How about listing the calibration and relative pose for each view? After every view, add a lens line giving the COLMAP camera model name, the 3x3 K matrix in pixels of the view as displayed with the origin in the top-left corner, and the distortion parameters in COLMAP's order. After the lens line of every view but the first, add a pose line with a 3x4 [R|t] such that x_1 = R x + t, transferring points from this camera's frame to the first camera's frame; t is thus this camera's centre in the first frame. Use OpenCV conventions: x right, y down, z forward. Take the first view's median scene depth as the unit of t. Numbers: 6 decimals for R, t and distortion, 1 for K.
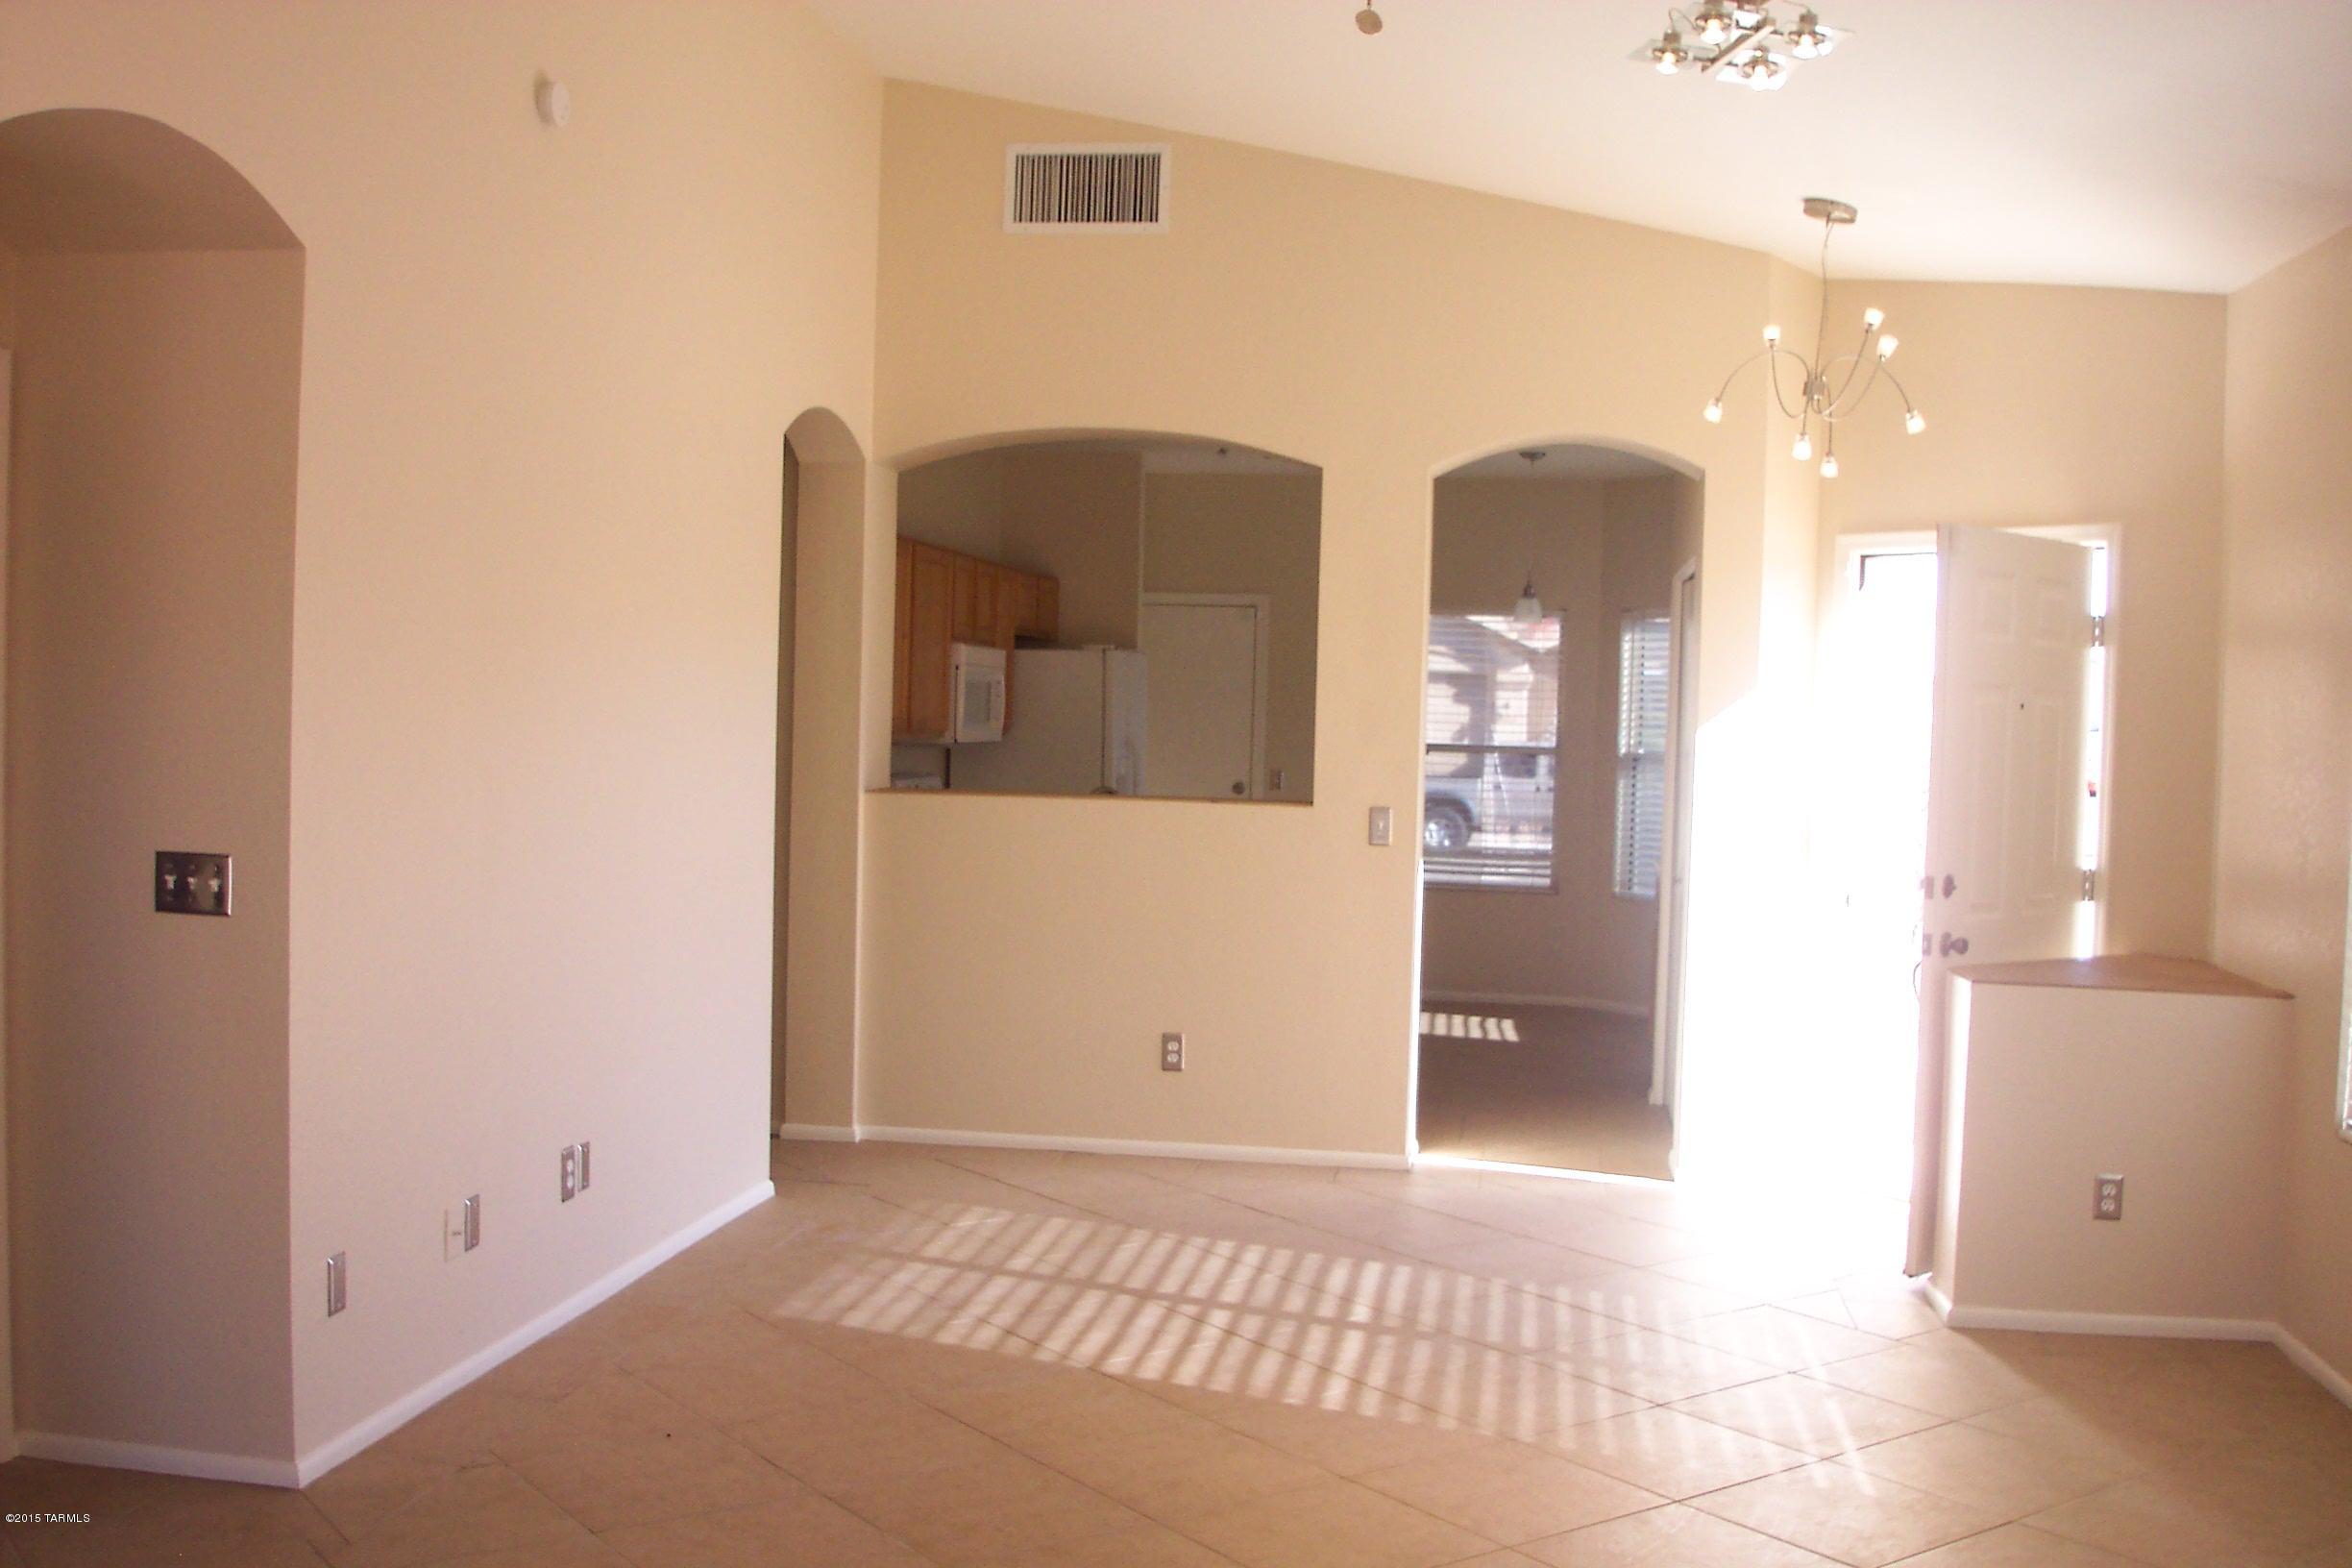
lens RADIAL K [[2345.0, 0, 1176.2], [0, 2345.0, 785.3], [0, 0, 1]] dist [-0.123117, 0.000000]
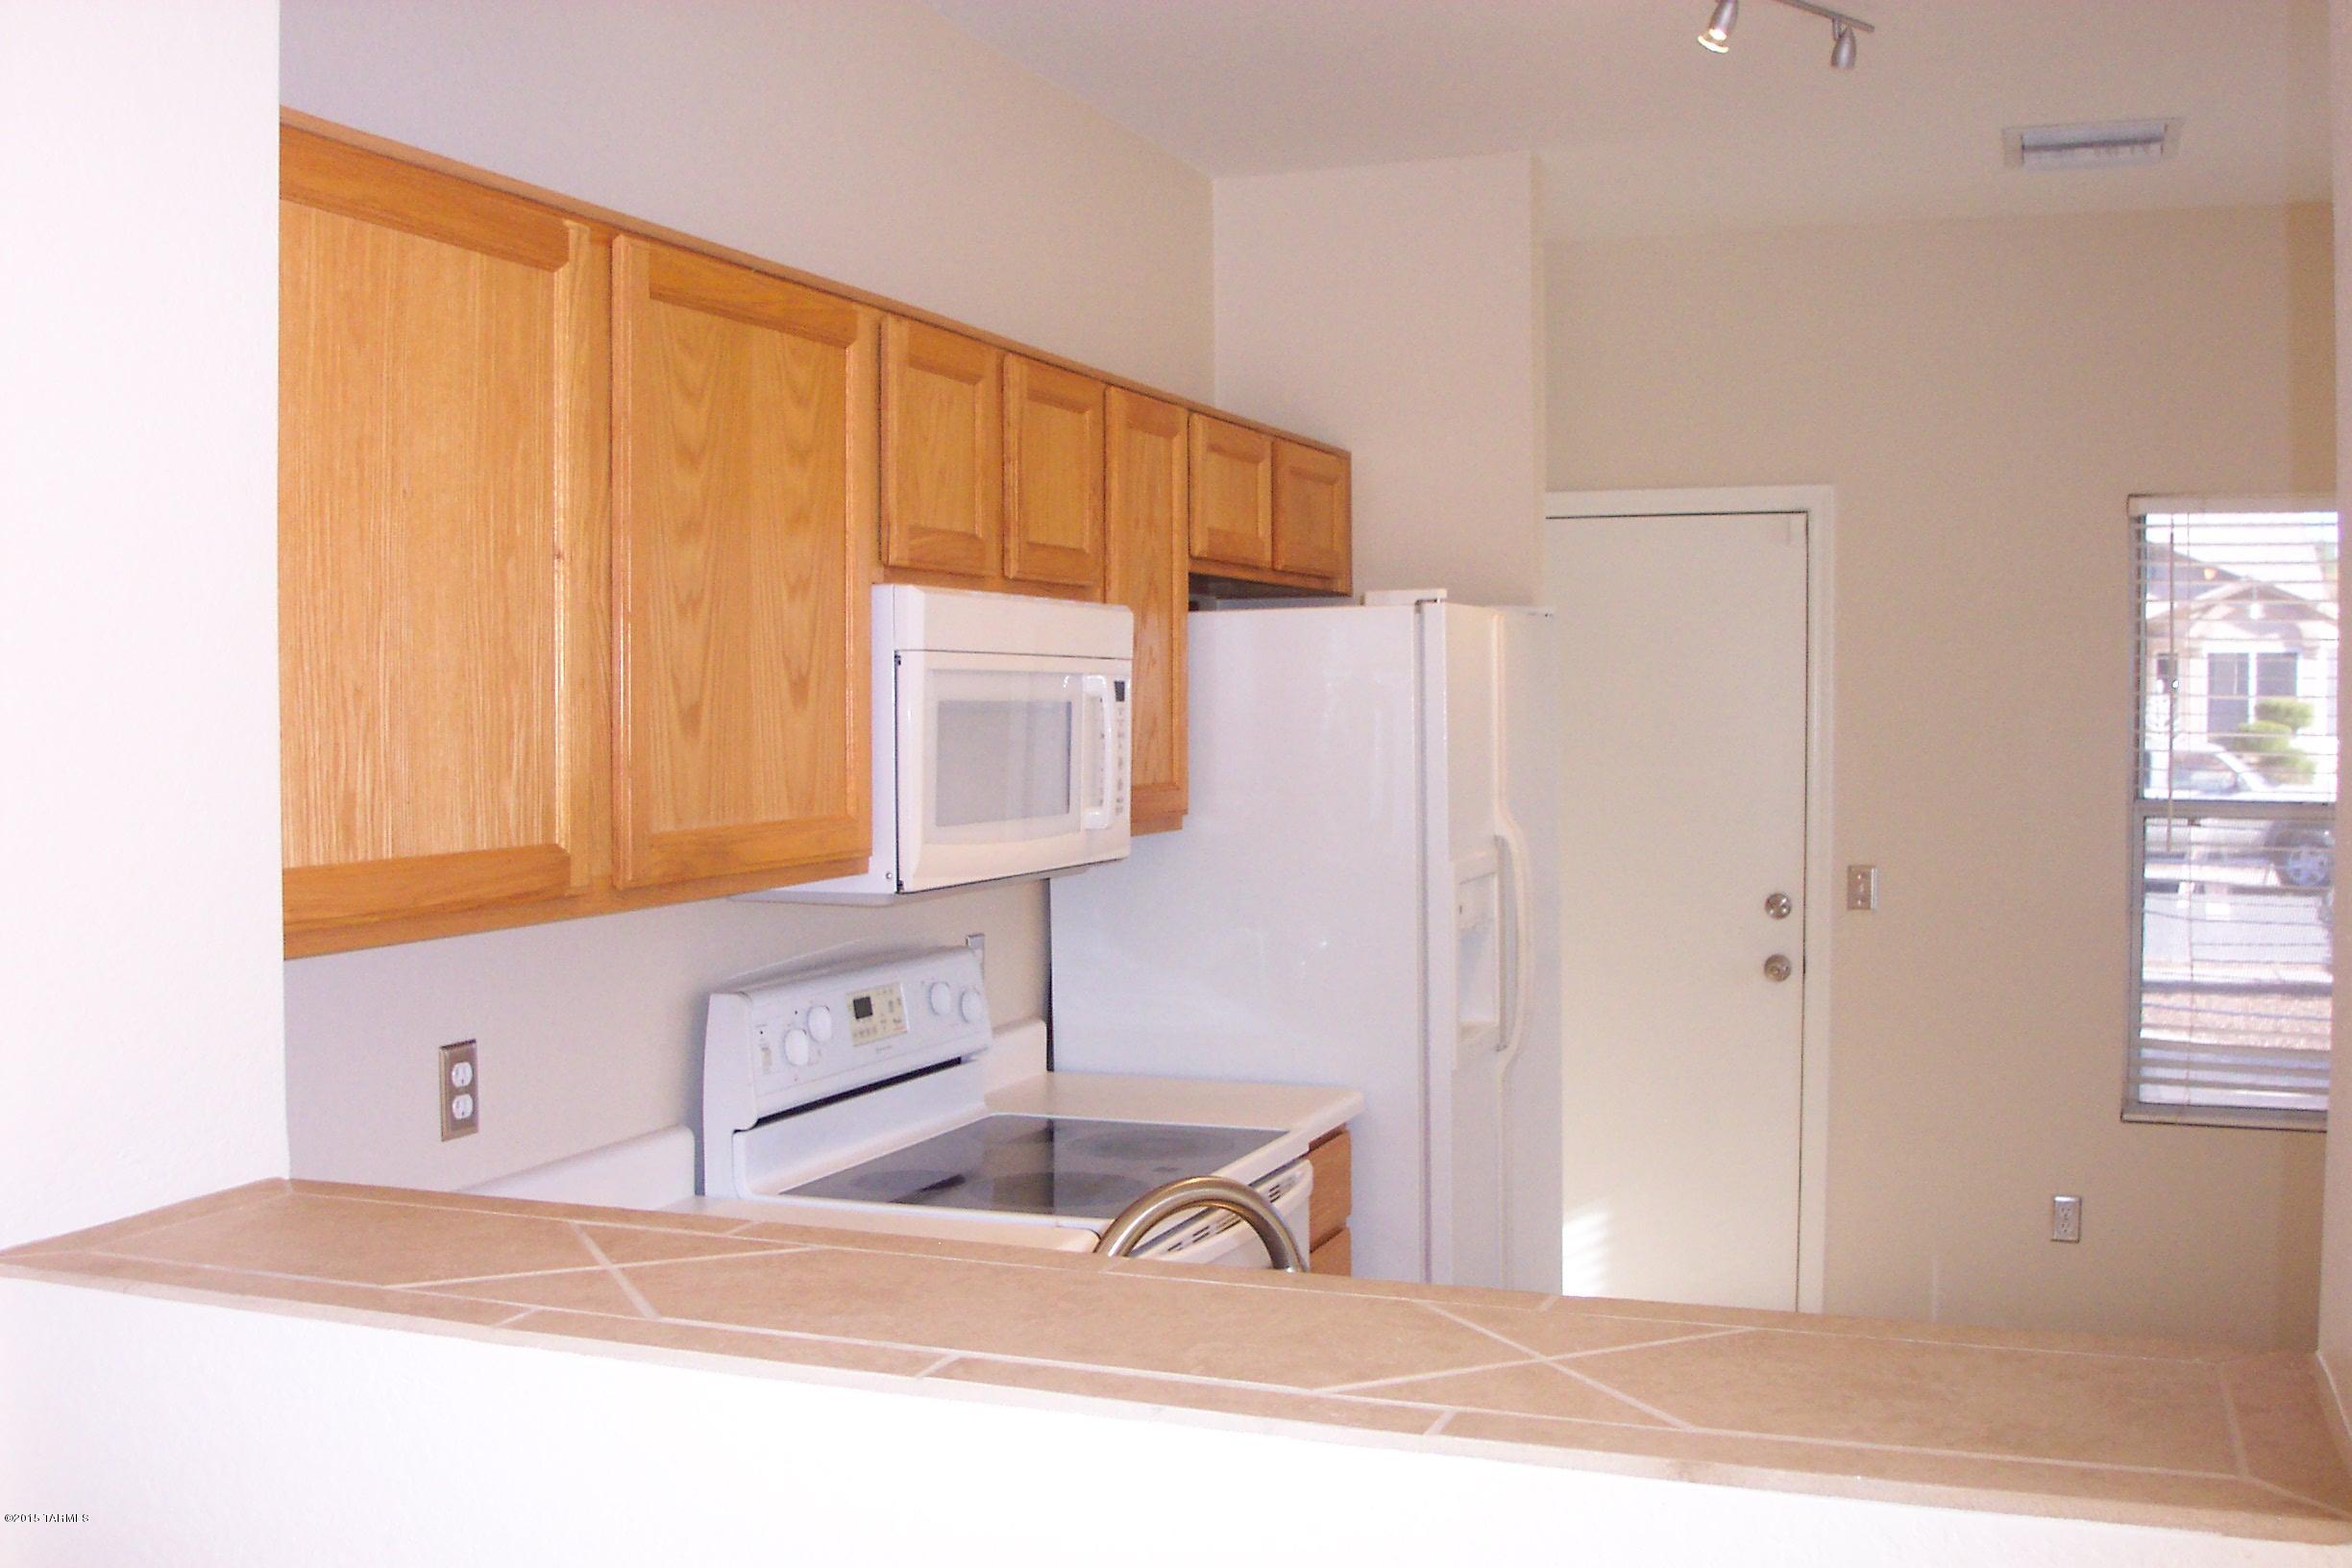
lens RADIAL K [[2345.0, 0, 1175.3], [0, 2345.0, 783.4], [0, 0, 1]] dist [-0.123117, 0.000000]
pose [[0.977593, 0.002852, -0.210484, 0.012330], [-0.002287, 0.999993, 0.002924, -0.031848], [0.210491, -0.002377, 0.977593, 0.645419]]
